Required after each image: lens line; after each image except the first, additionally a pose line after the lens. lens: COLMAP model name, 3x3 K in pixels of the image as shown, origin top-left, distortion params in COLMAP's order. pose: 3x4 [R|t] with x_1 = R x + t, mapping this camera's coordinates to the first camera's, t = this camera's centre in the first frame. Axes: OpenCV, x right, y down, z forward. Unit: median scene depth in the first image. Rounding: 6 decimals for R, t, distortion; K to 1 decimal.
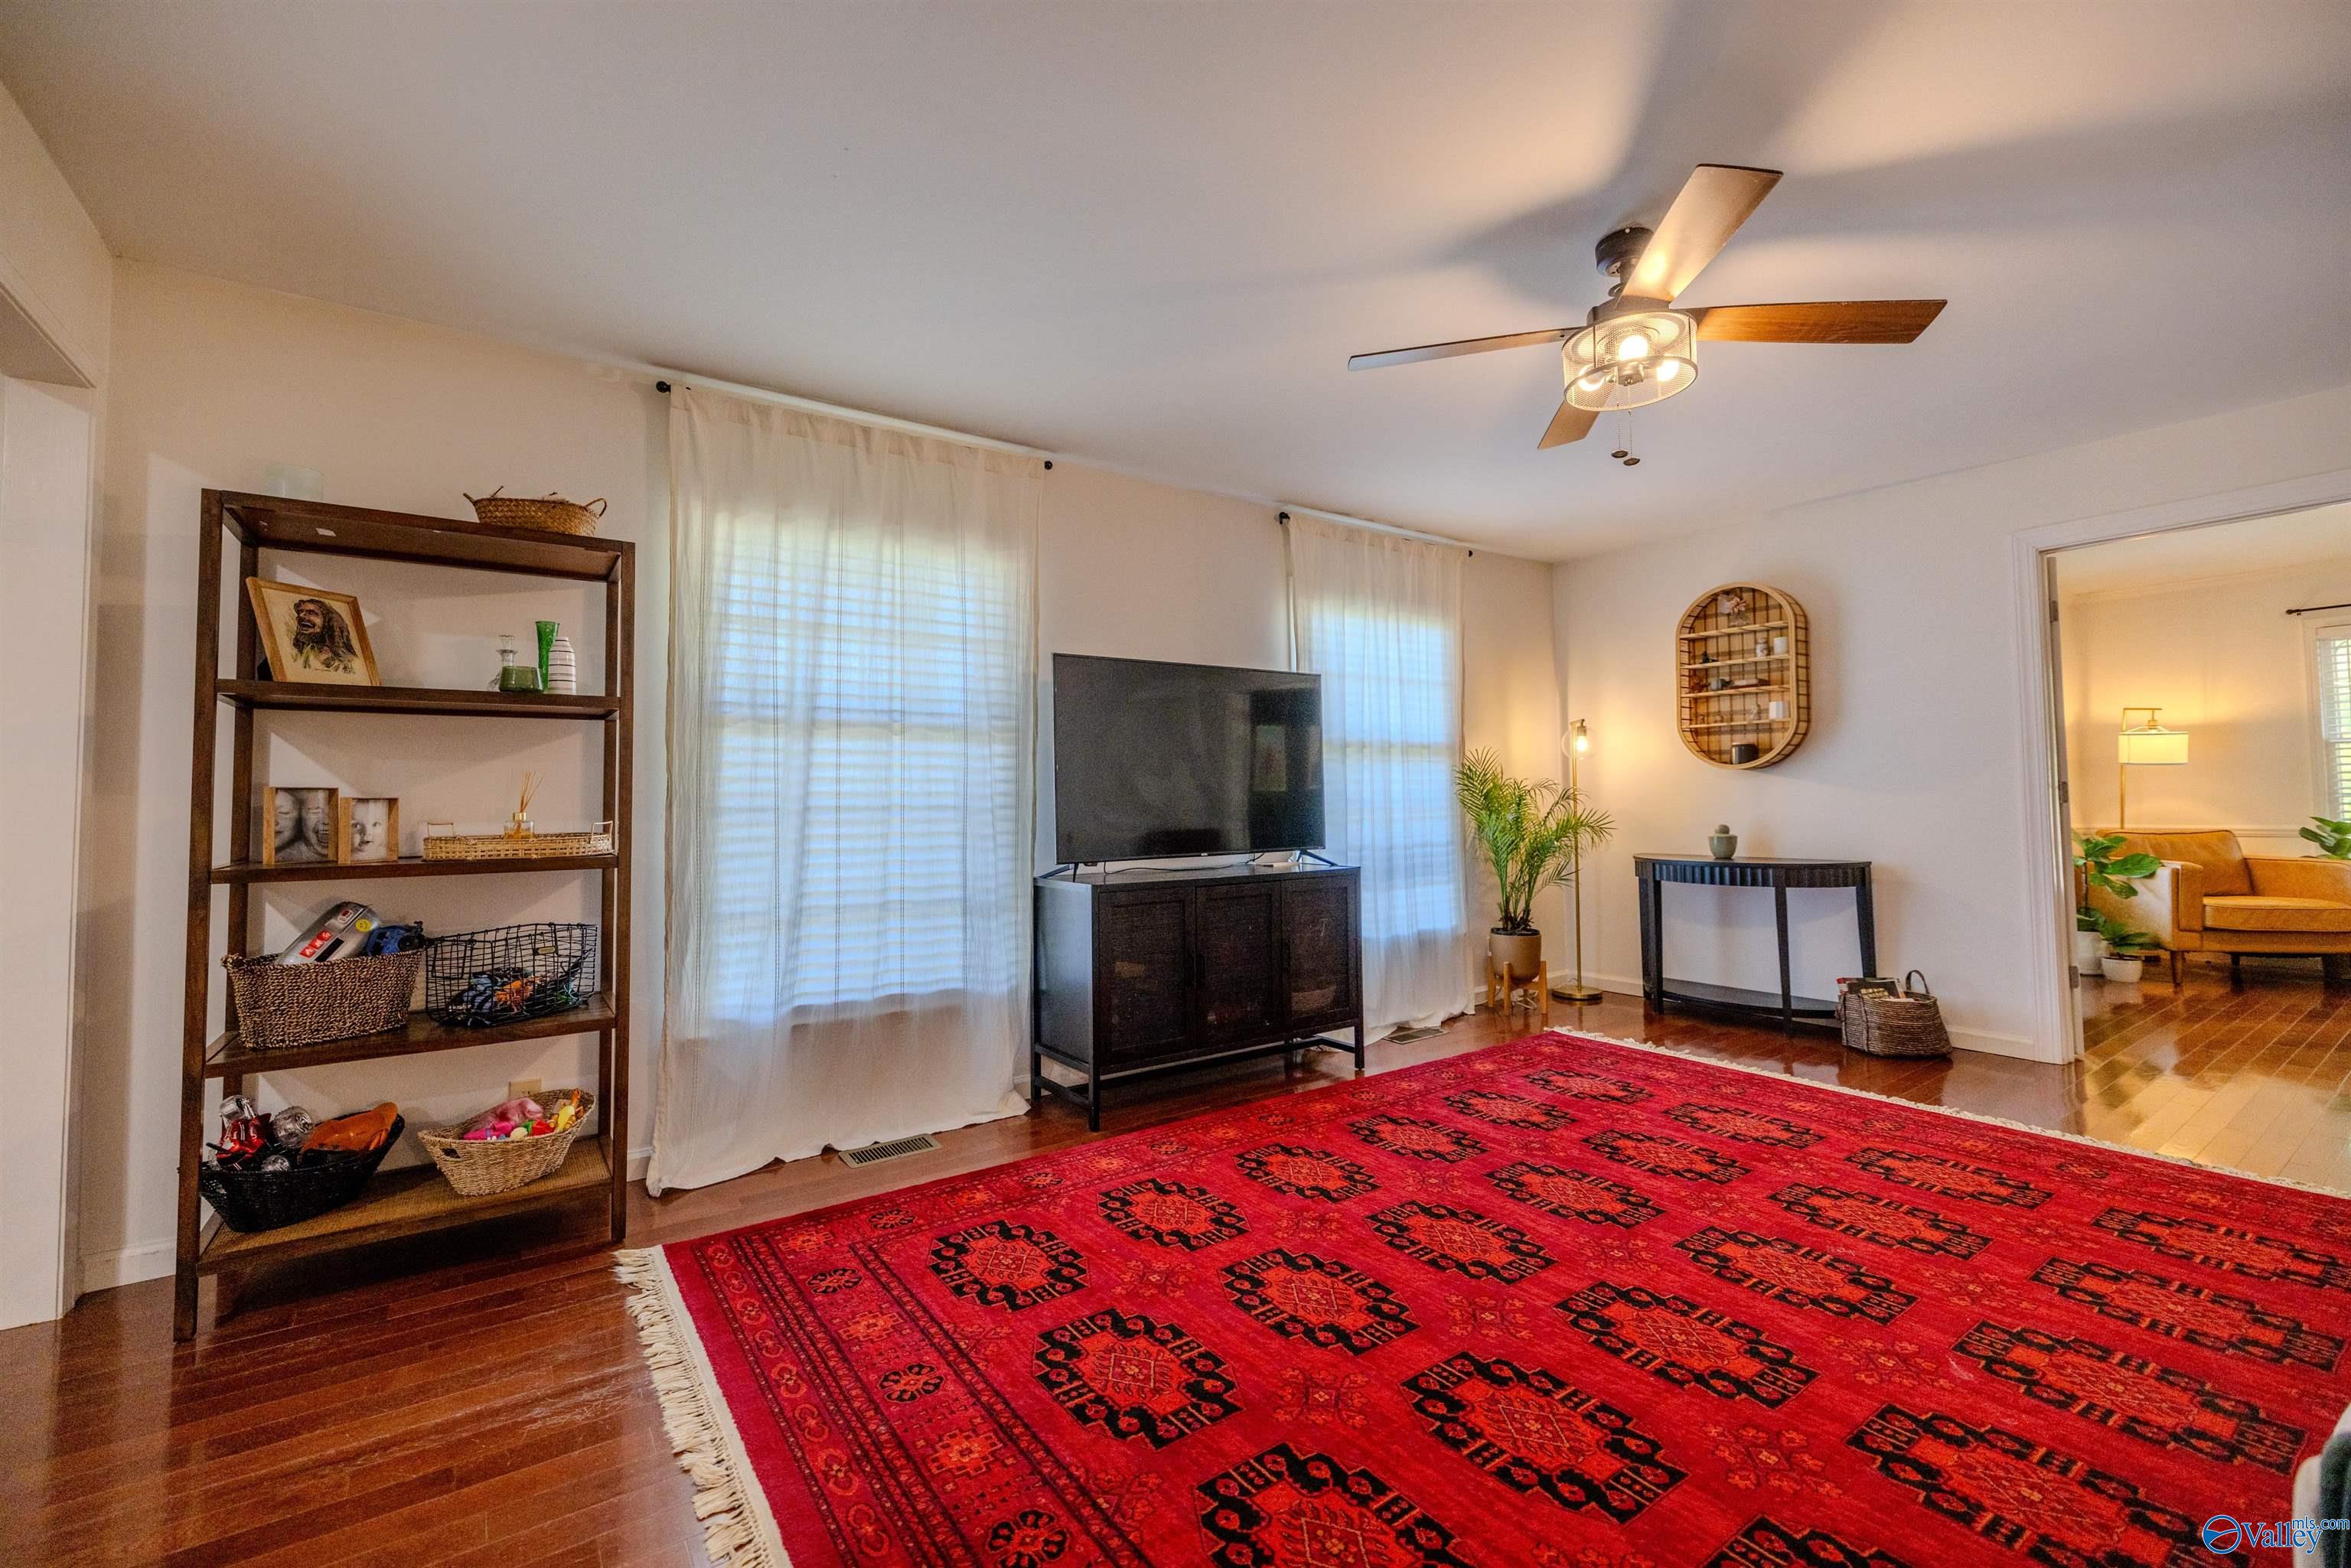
lens RADIAL K [[977.7, 0, 1158.4], [0, 977.7, 767.4], [0, 0, 1]] dist [0.000716, 0.000095]
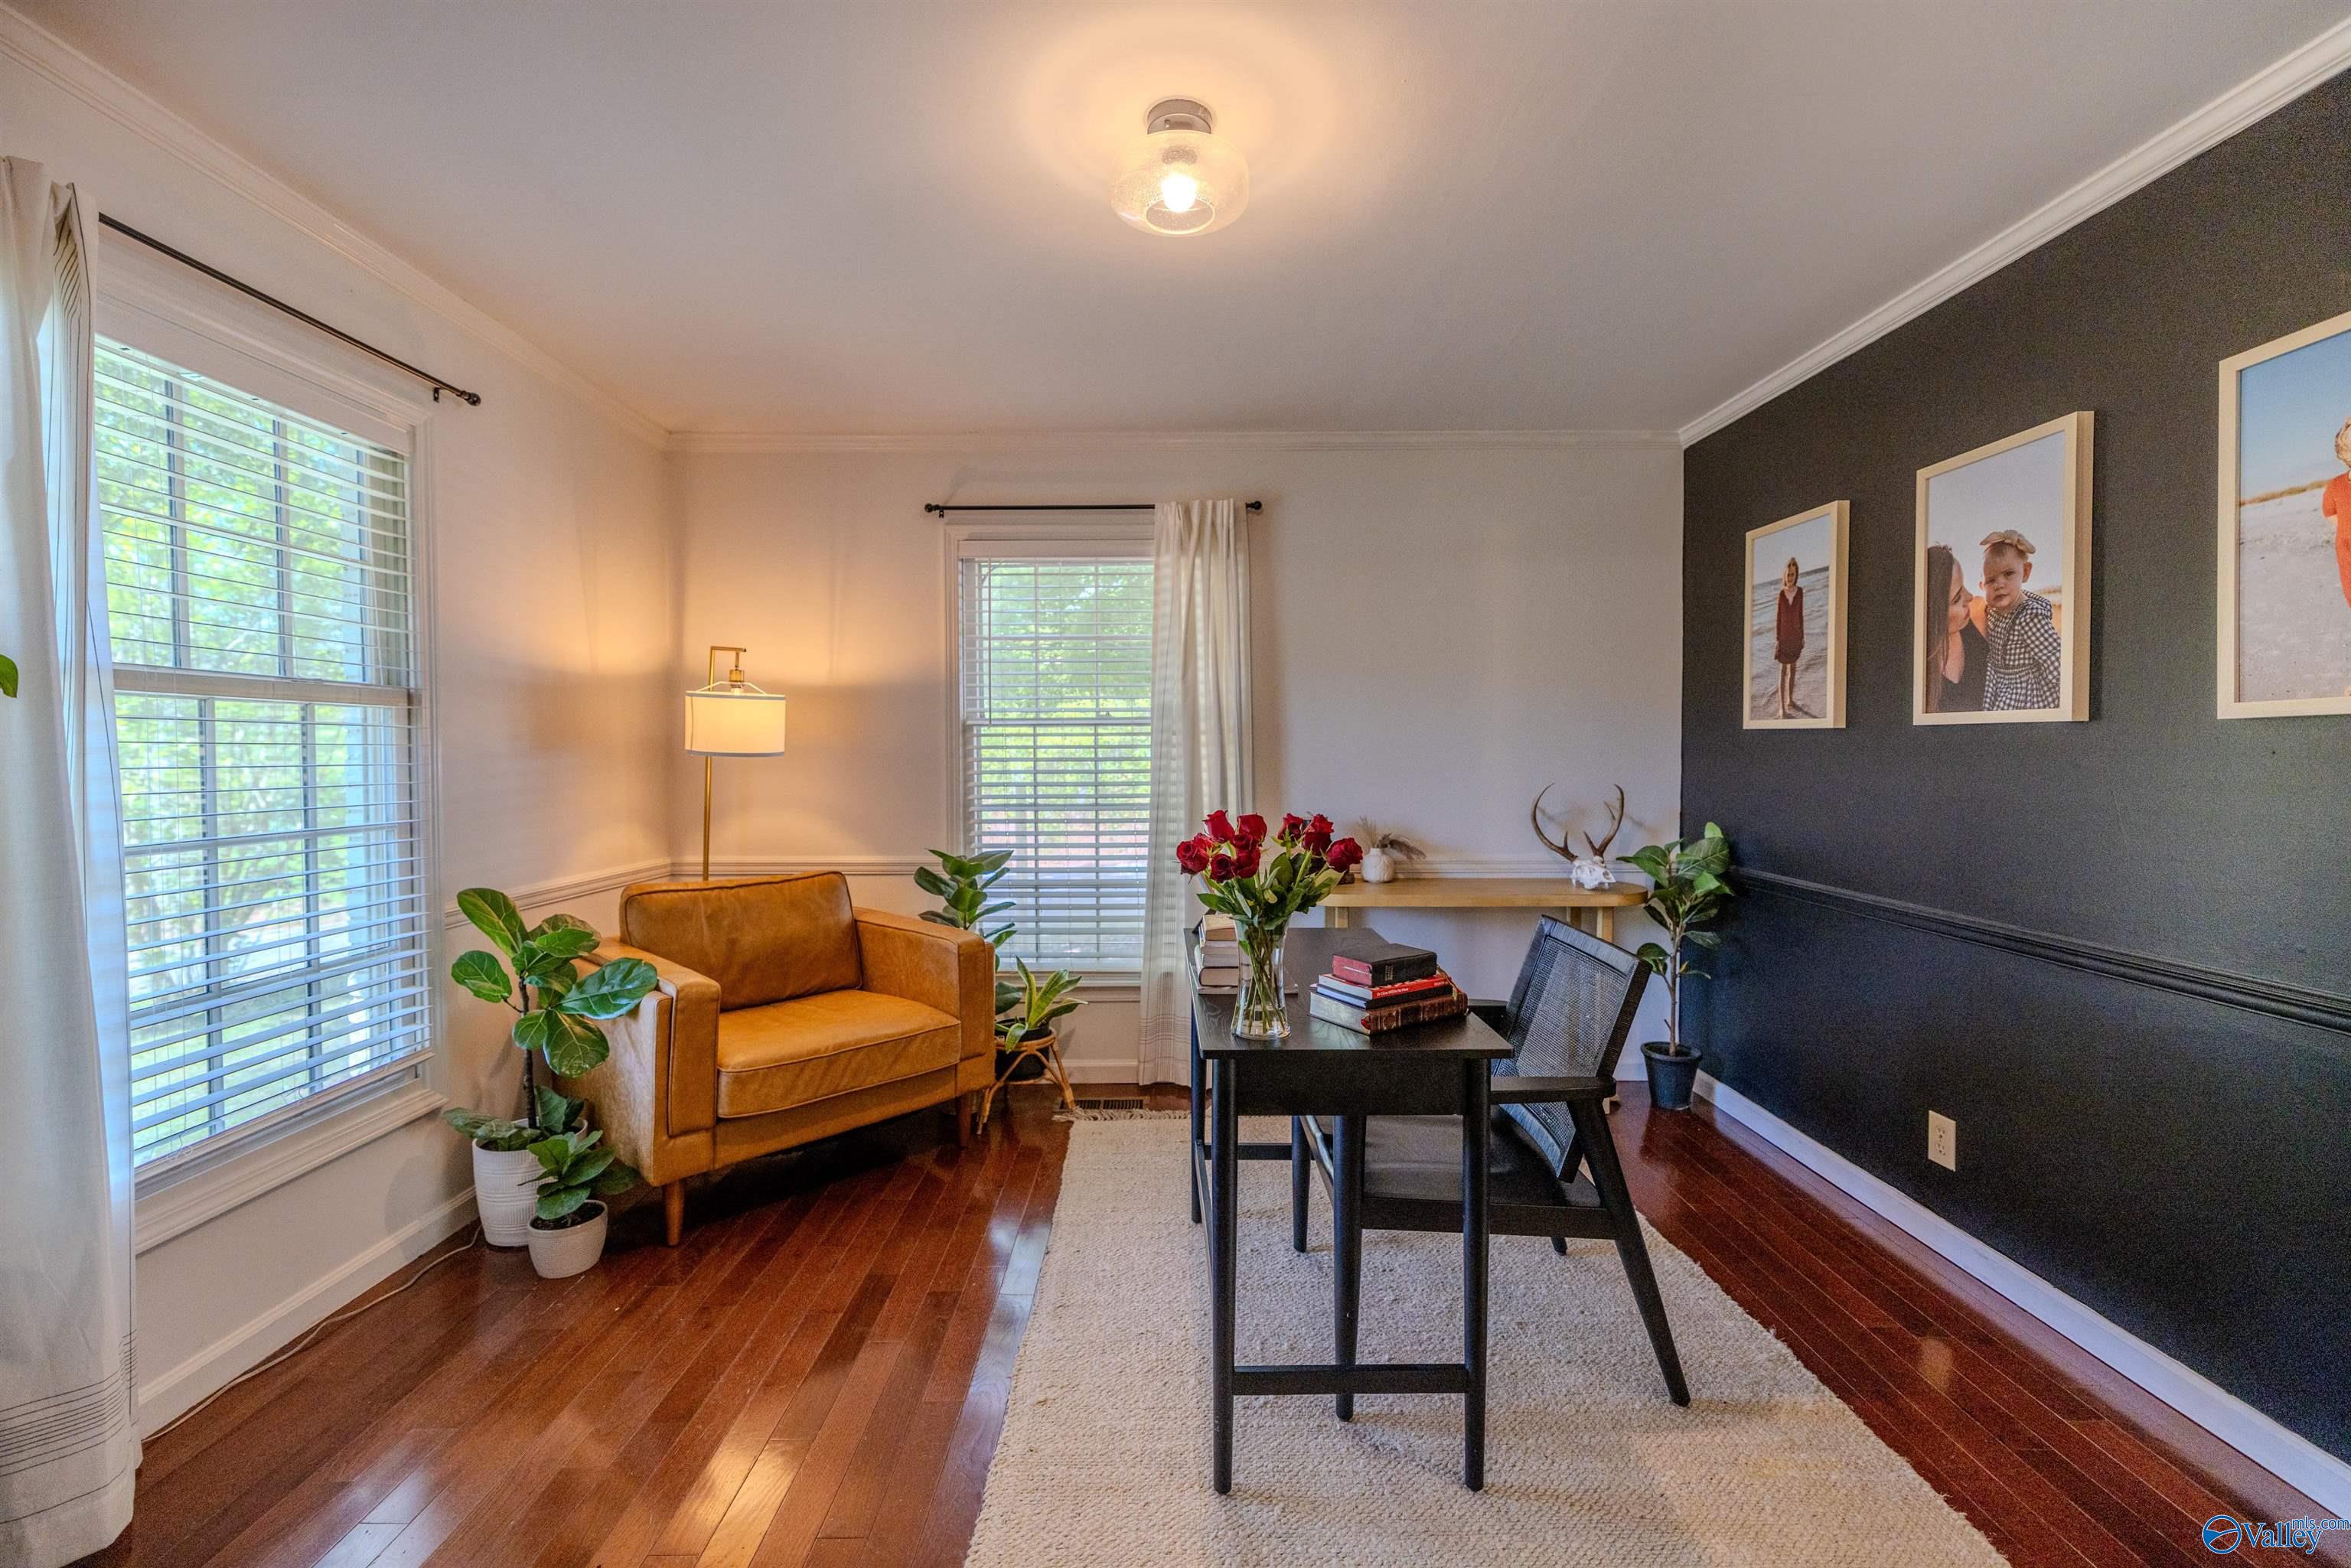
lens RADIAL K [[984.2, 0, 1185.2], [0, 984.2, 768.7], [0, 0, 1]] dist [0.000112, -0.000311]
pose [[0.560641, -0.002667, 0.828055, 1.240954], [-0.036706, 0.998932, 0.028070, -0.032792], [-0.827245, -0.046132, 0.559944, 0.868752]]
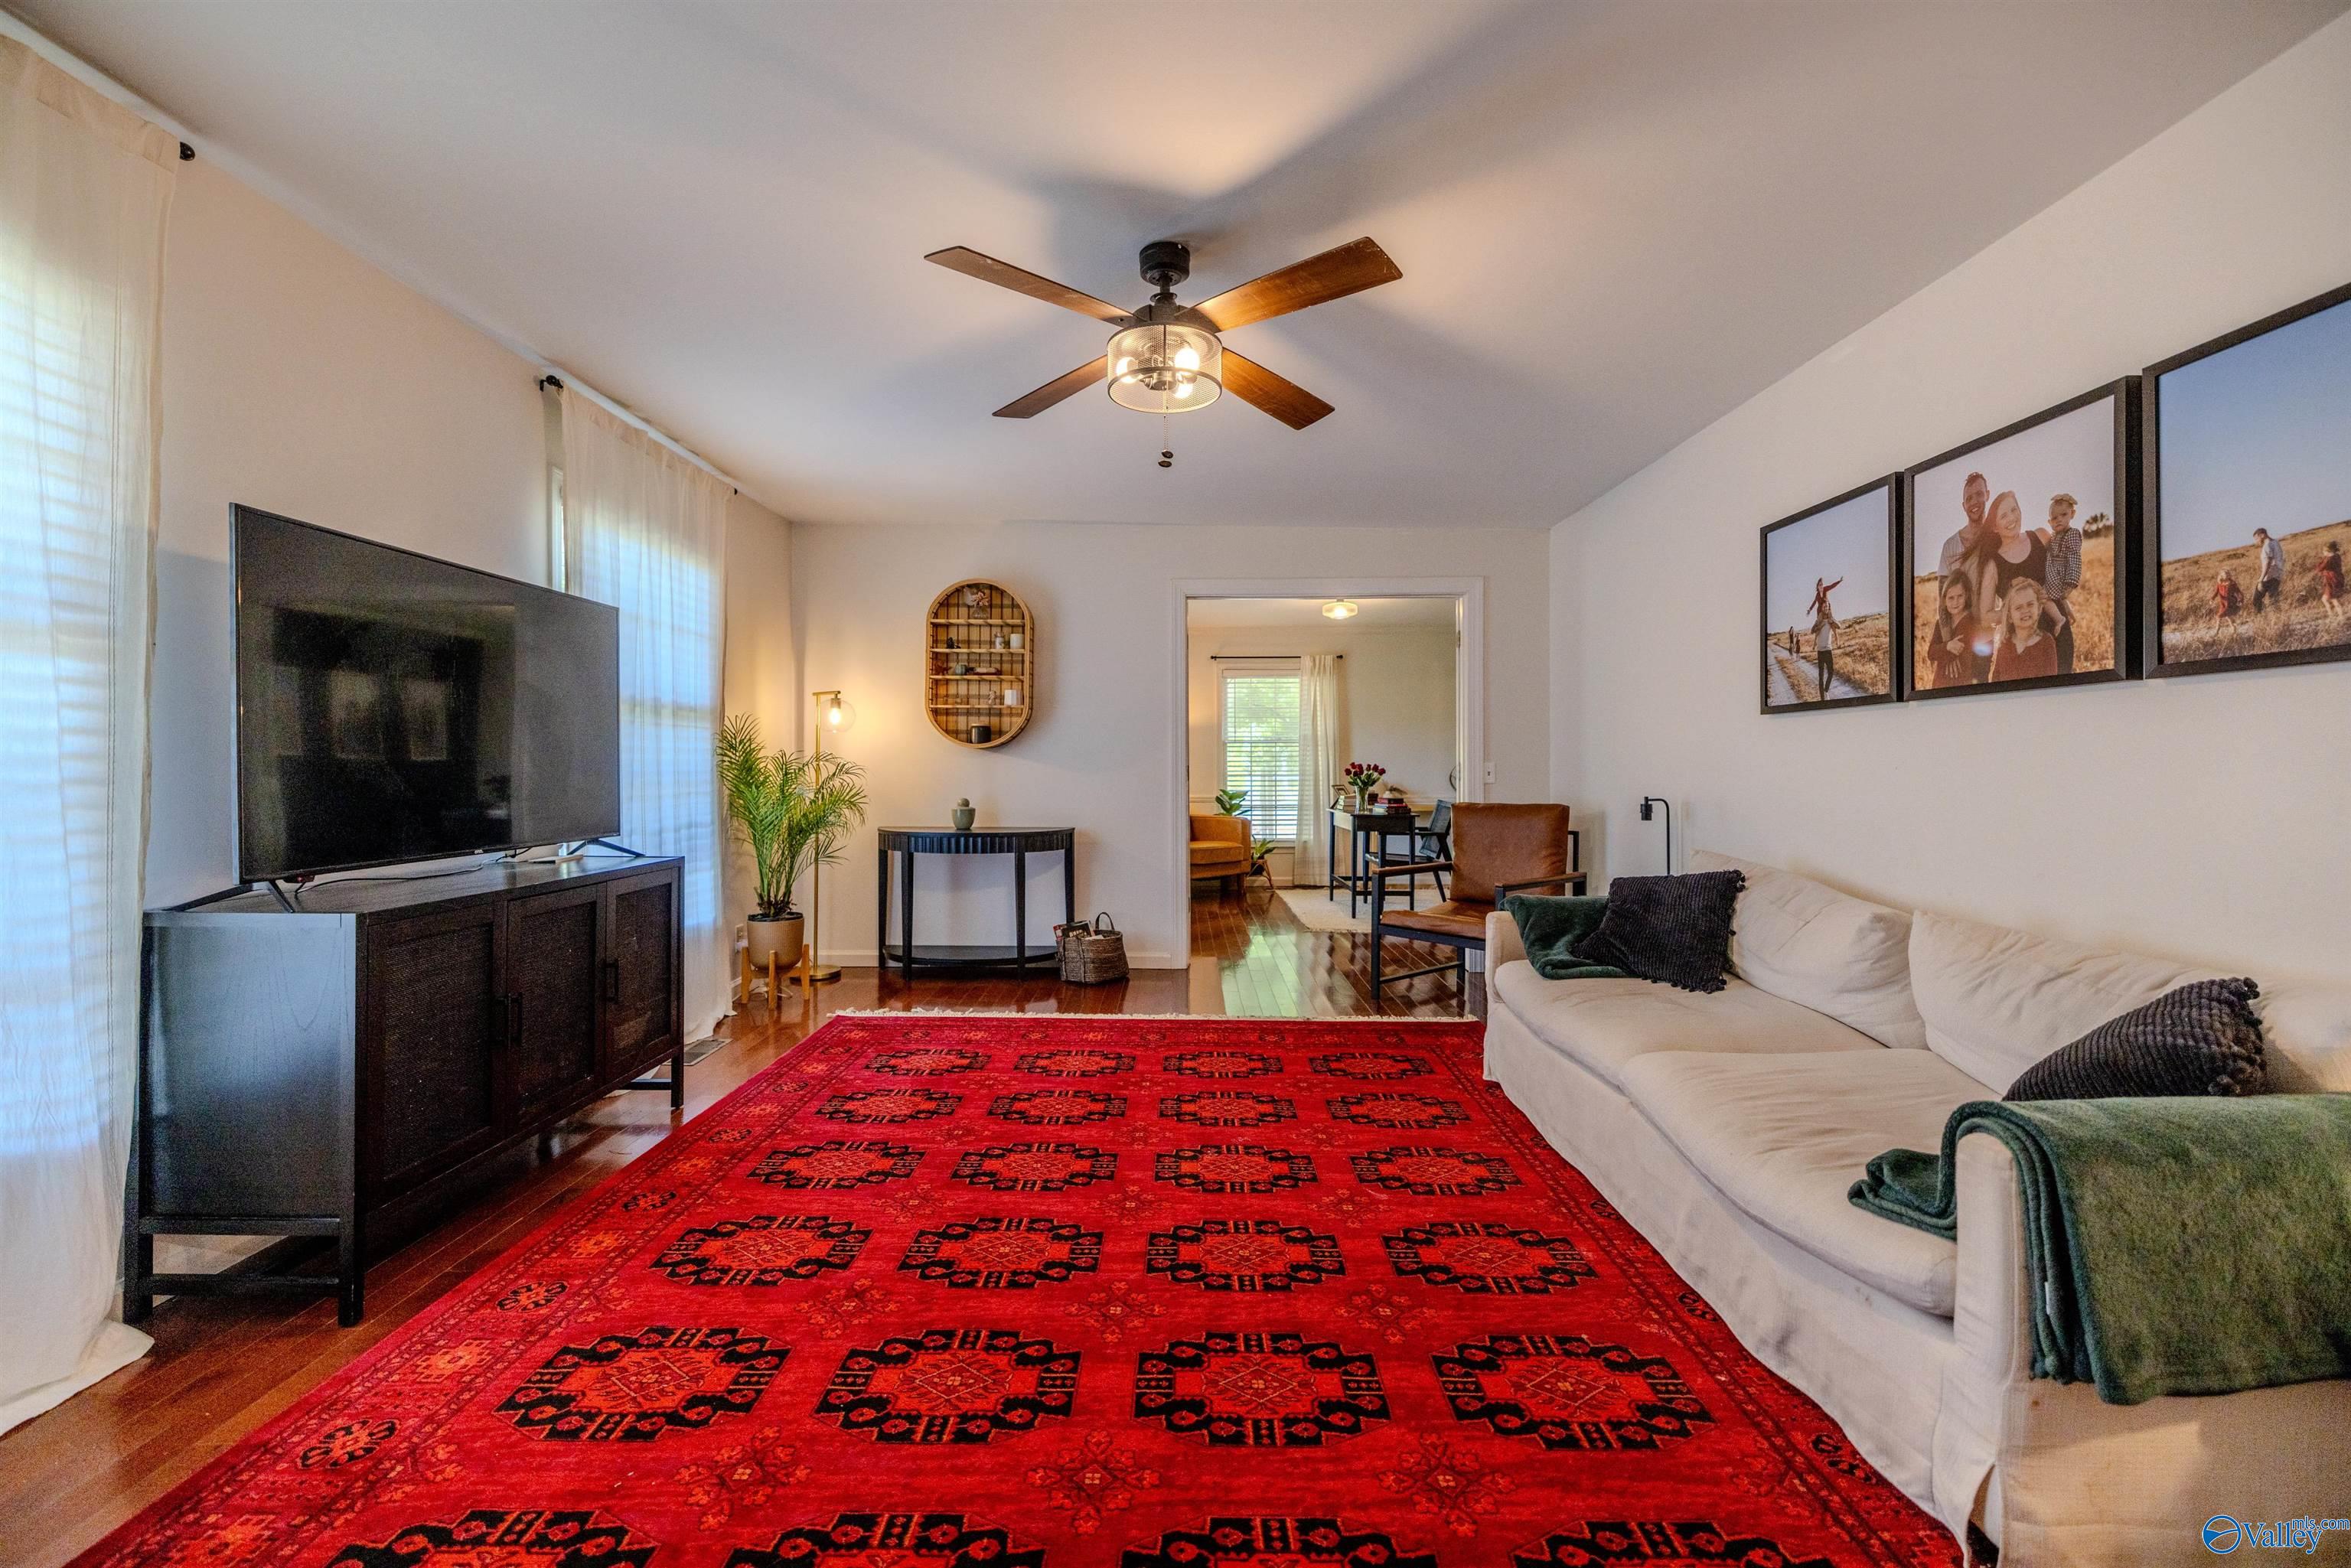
lens RADIAL K [[981.8, 0, 1183.2], [0, 981.8, 767.4], [0, 0, 1]] dist [-0.000302, -0.000360]
pose [[0.571463, 0.015511, 0.820481, -0.249980], [-0.040447, 0.999139, 0.009282, 0.005225], [-0.819631, -0.038490, 0.571598, 0.233133]]
